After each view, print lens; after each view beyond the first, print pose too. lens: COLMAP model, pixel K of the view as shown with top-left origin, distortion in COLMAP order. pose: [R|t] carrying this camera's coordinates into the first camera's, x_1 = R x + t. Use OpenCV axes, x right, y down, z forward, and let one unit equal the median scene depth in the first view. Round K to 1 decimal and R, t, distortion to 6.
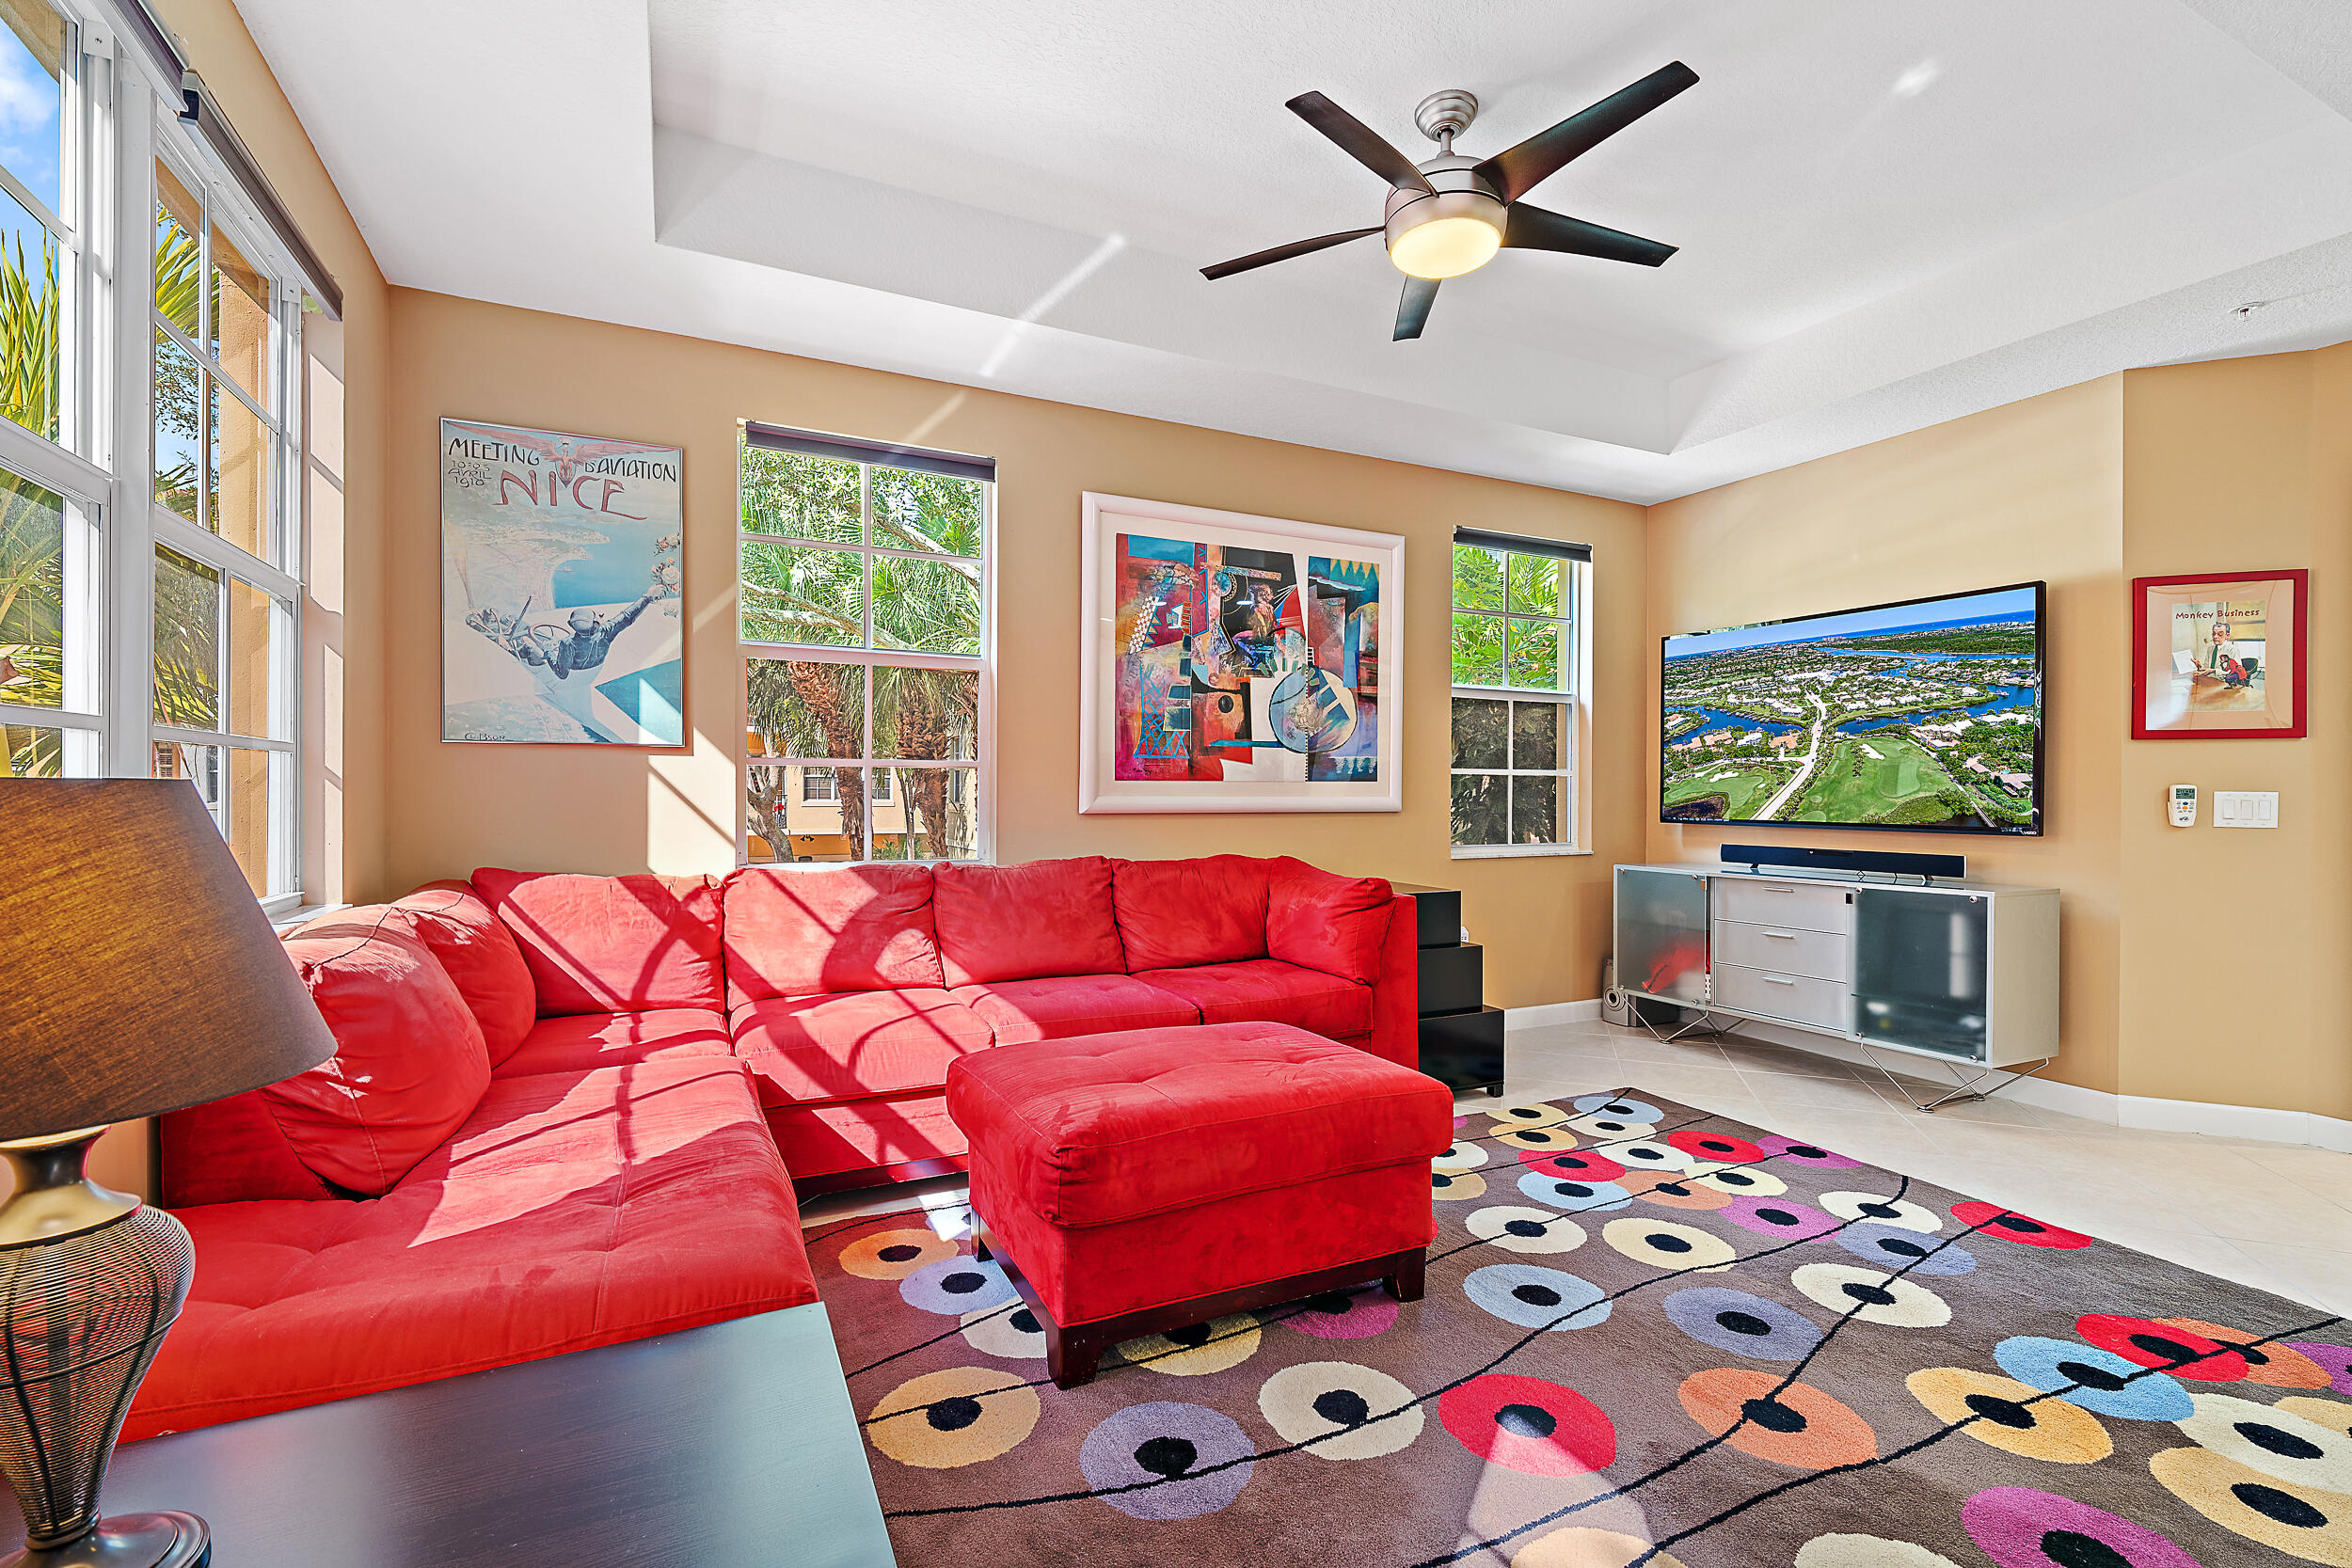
lens RADIAL K [[1040.8, 0, 1160.5], [0, 1040.8, 792.5], [0, 0, 1]] dist [0.010252, -0.001873]
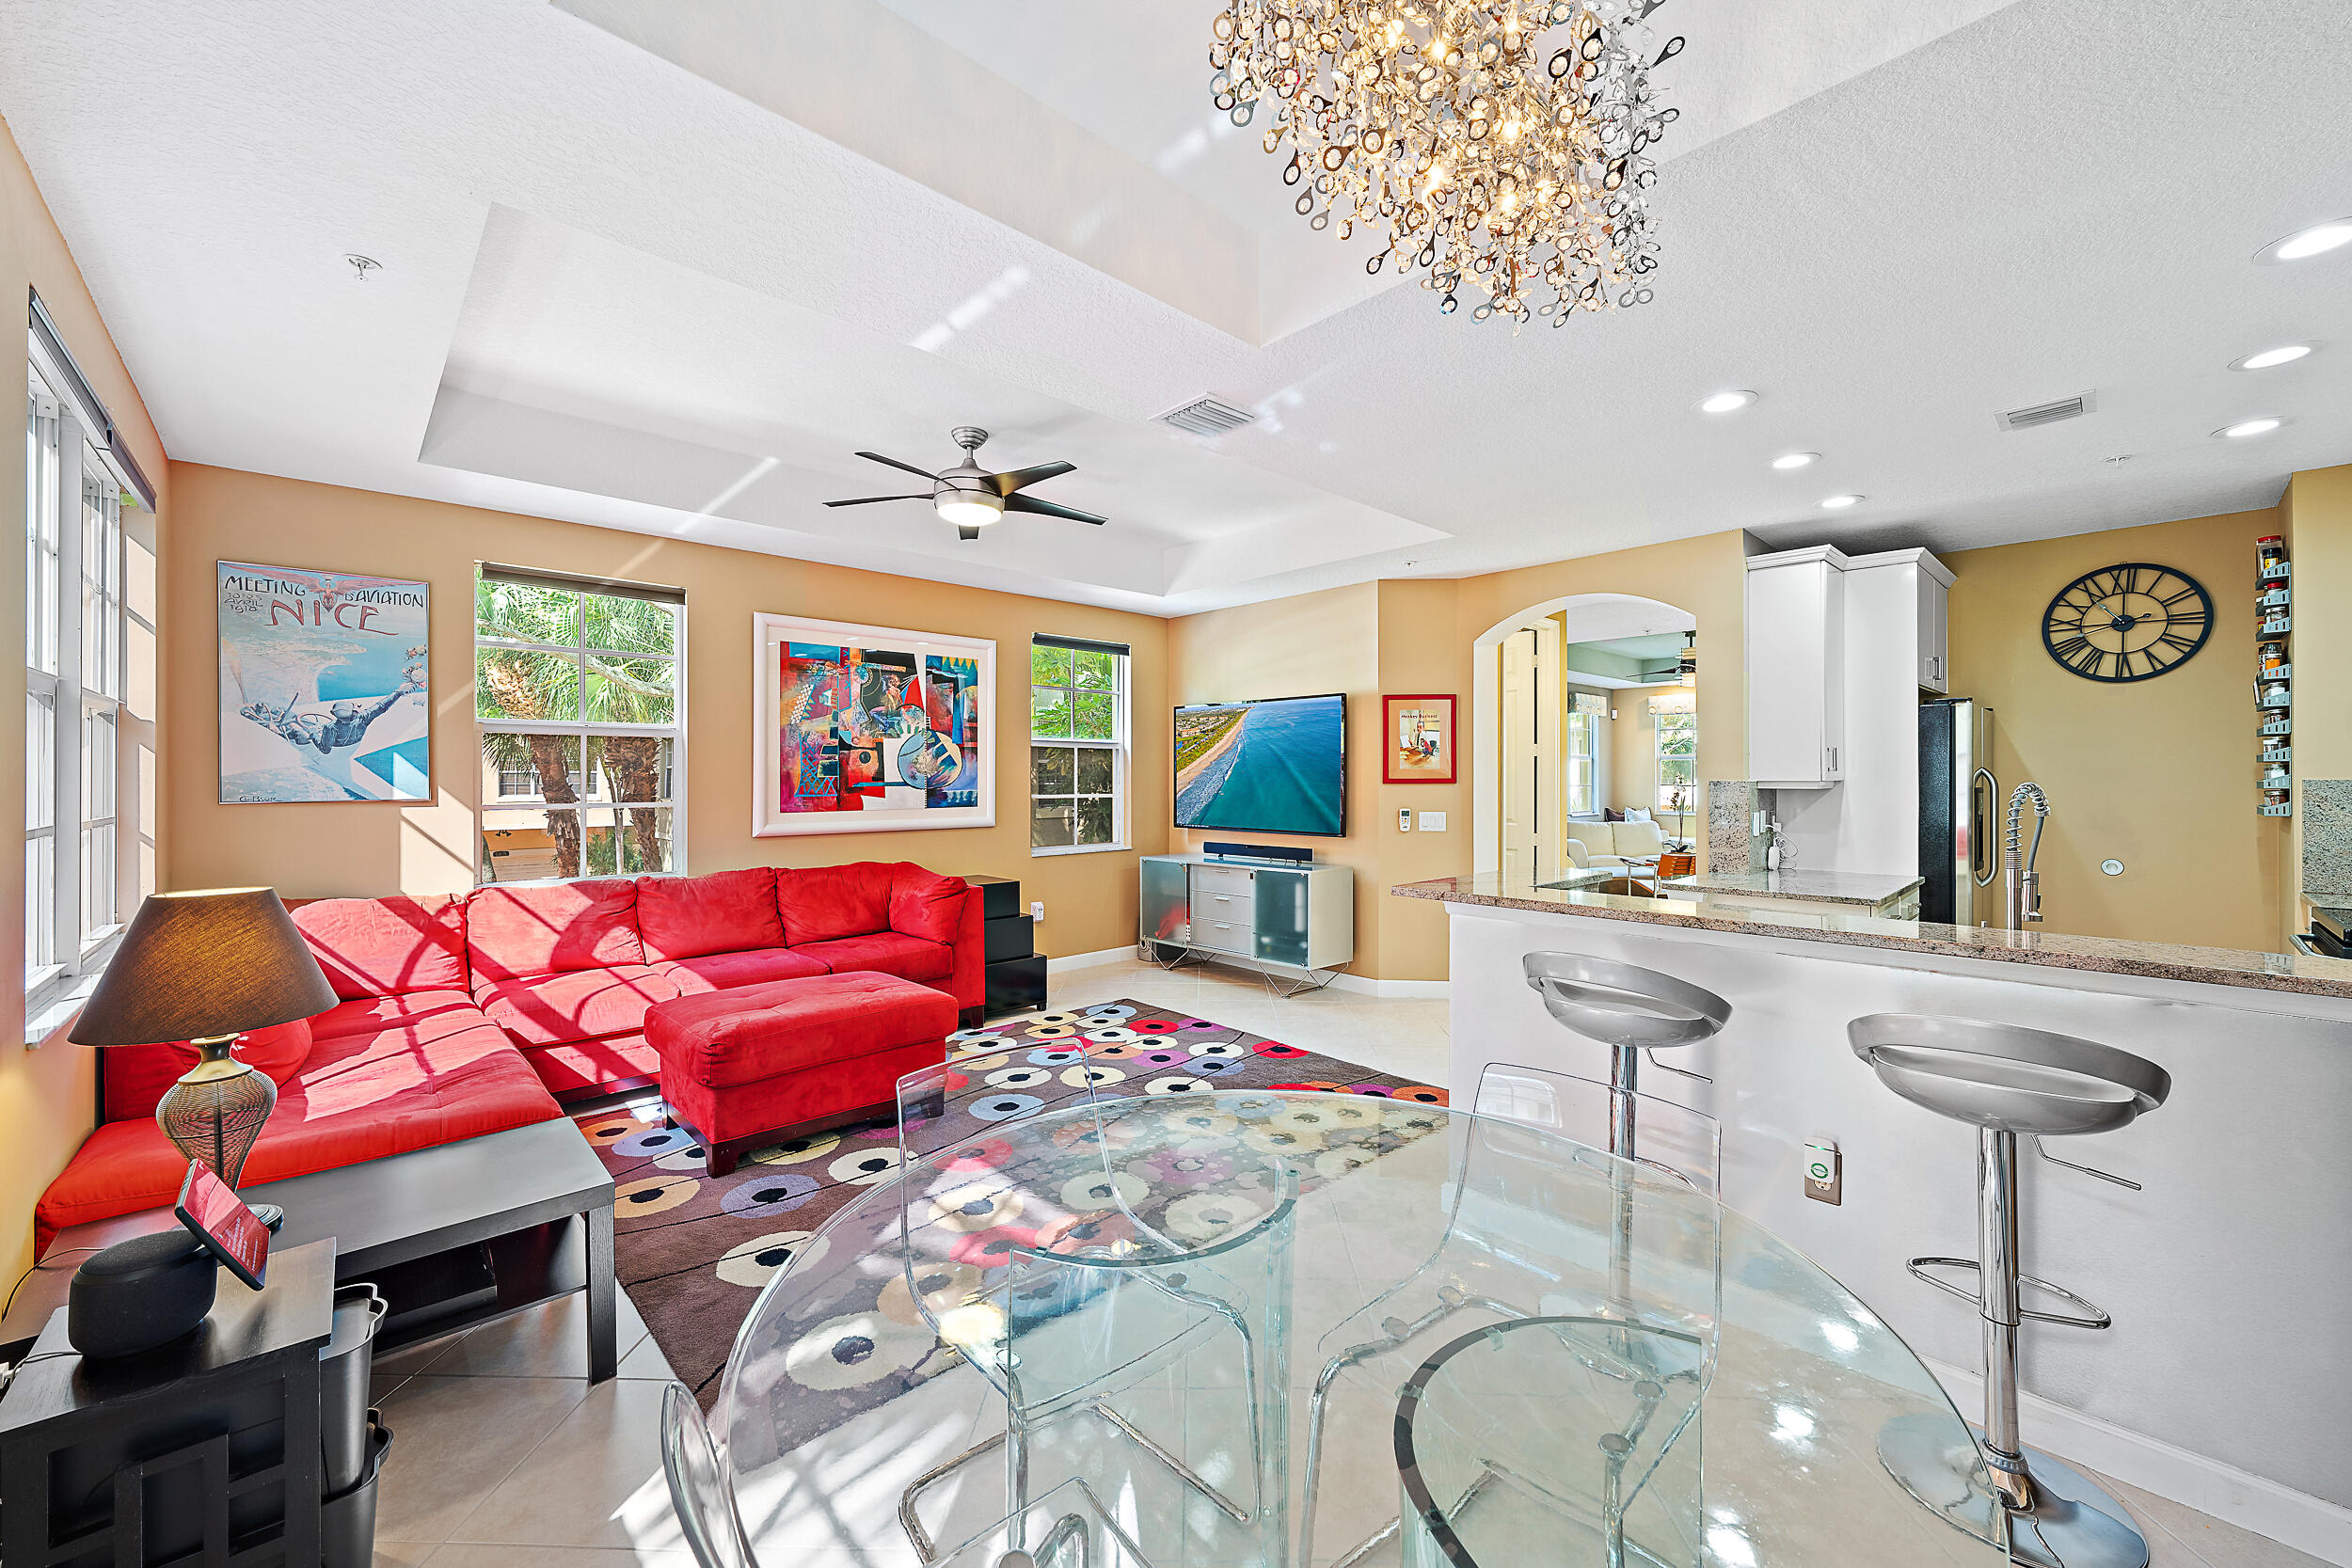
lens RADIAL K [[917.1, 0, 1170.8], [0, 917.1, 775.5], [0, 0, 1]] dist [0.001112, -0.000255]
pose [[0.953627, -0.004882, 0.300952, 0.100923], [0.005722, 0.999982, -0.001910, -0.065195], [-0.300937, 0.003543, 0.953637, -0.414881]]
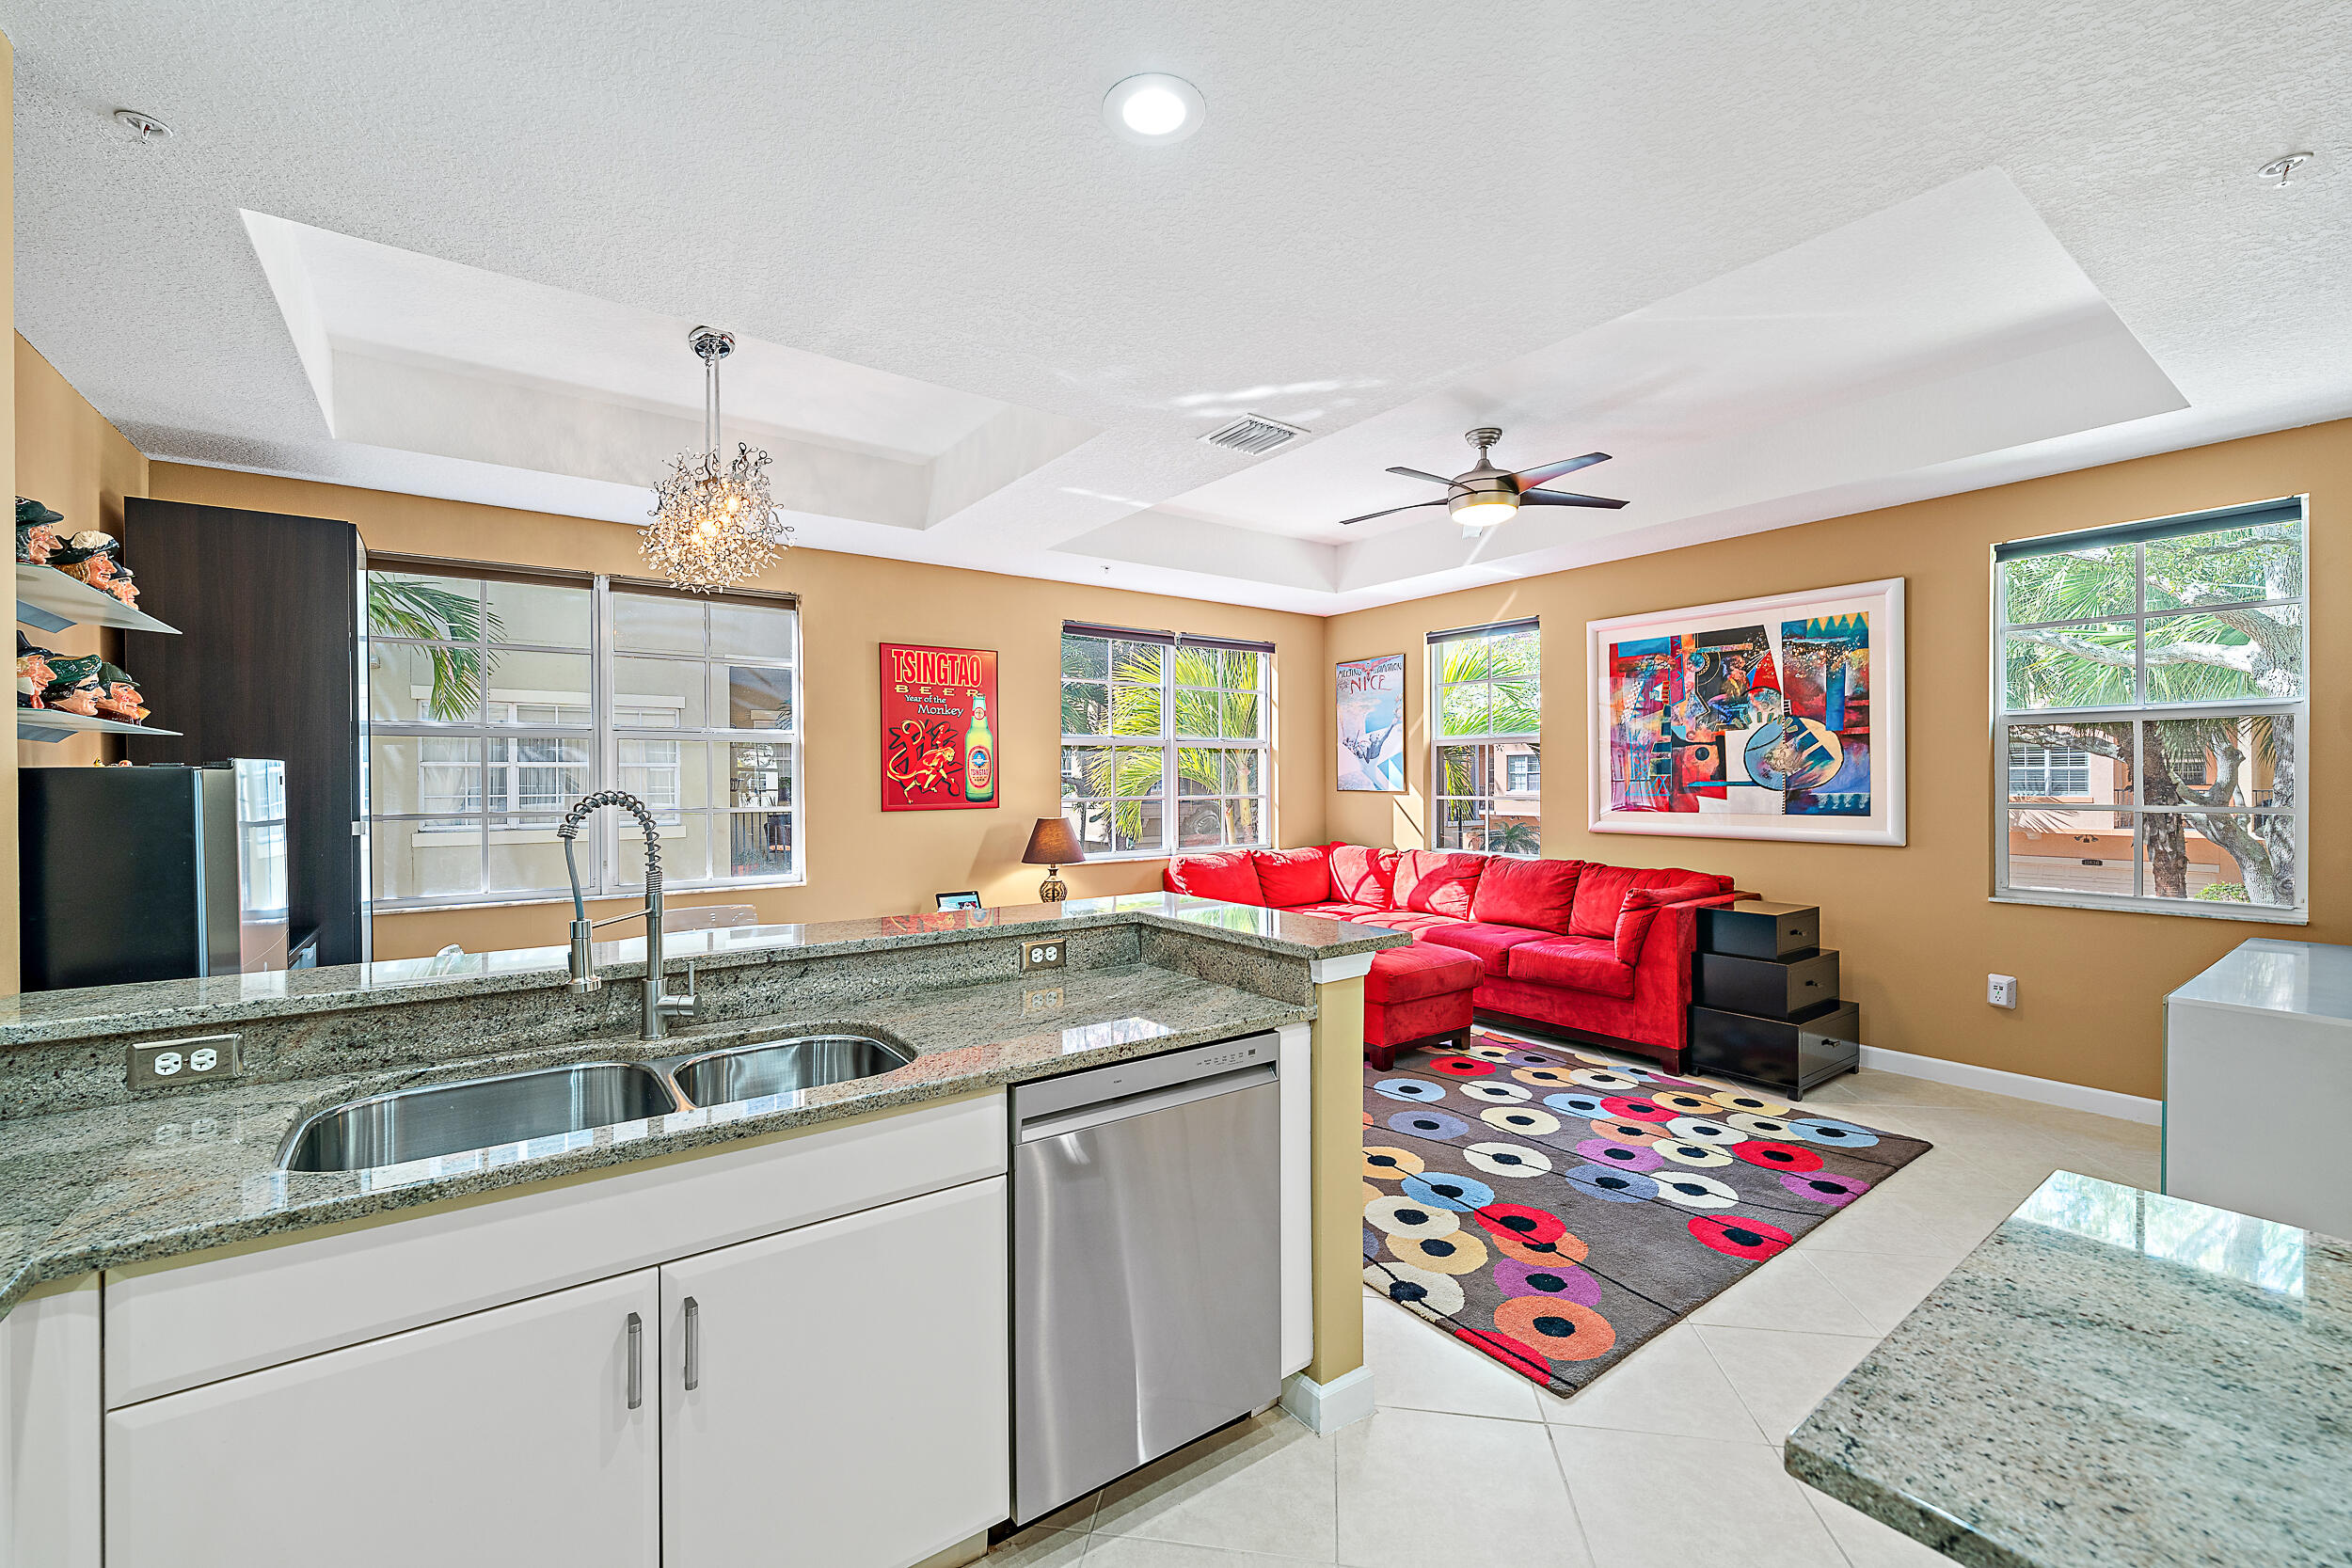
lens RADIAL K [[959.6, 0, 1176.8], [0, 959.6, 779.9], [0, 0, 1]] dist [0.000409, -0.000020]
pose [[0.178009, -0.002733, -0.984025, 1.344120], [0.002637, 0.999994, -0.002301, -0.060883], [0.984025, -0.002185, 0.178015, 0.169191]]
